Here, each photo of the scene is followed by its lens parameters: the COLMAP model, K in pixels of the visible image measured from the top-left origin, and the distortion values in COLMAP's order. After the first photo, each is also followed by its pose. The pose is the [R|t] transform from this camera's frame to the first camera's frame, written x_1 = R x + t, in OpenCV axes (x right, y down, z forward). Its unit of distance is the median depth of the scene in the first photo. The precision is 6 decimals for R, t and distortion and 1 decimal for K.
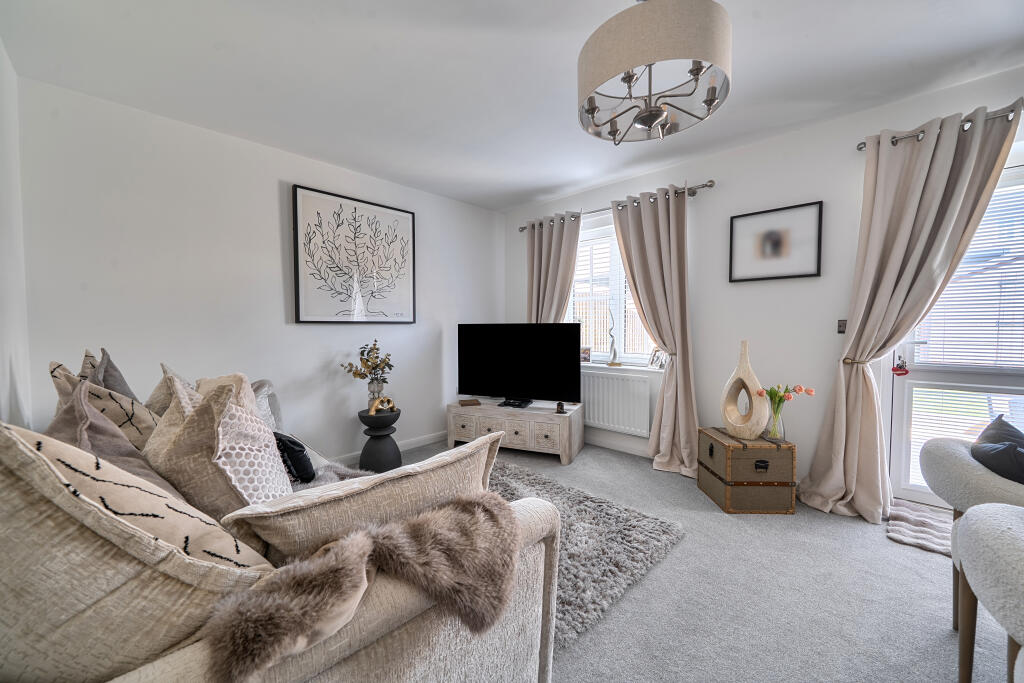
lens RADIAL K [[385.7, 0, 512.0], [0, 385.7, 341.5], [0, 0, 1]] dist [-0.000011, -0.000020]
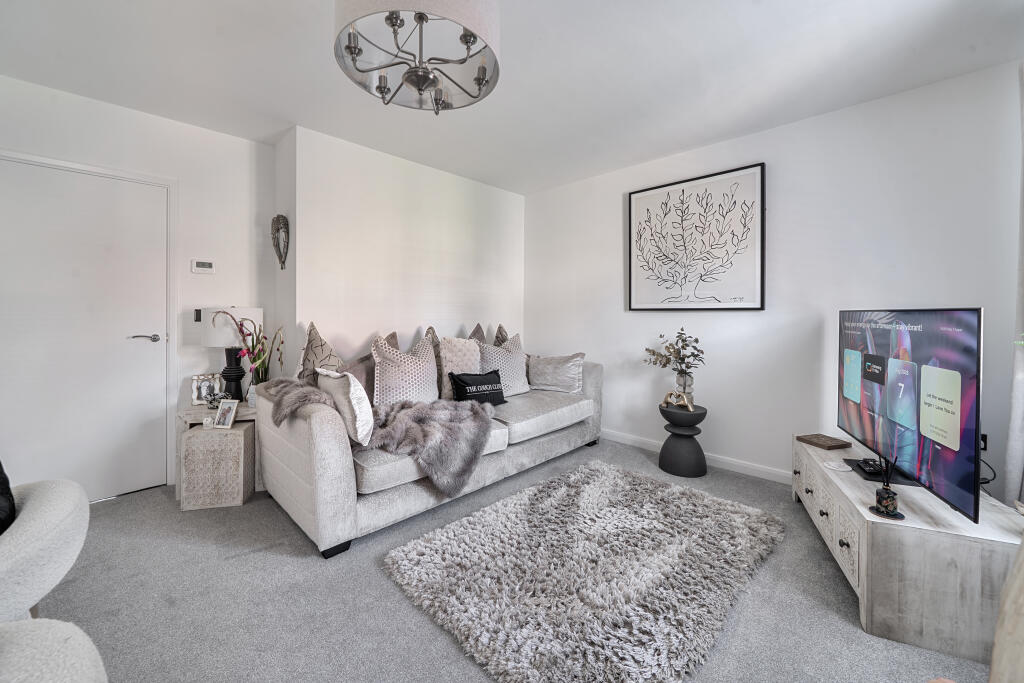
lens RADIAL K [[389.3, 0, 508.7], [0, 389.3, 313.9], [0, 0, 1]] dist [-0.000191, -0.000078]
pose [[0.015986, 0.003396, -0.999866, 0.556743], [-0.044781, 0.998993, 0.002677, -0.023191], [0.998869, 0.044732, 0.016122, 0.572733]]
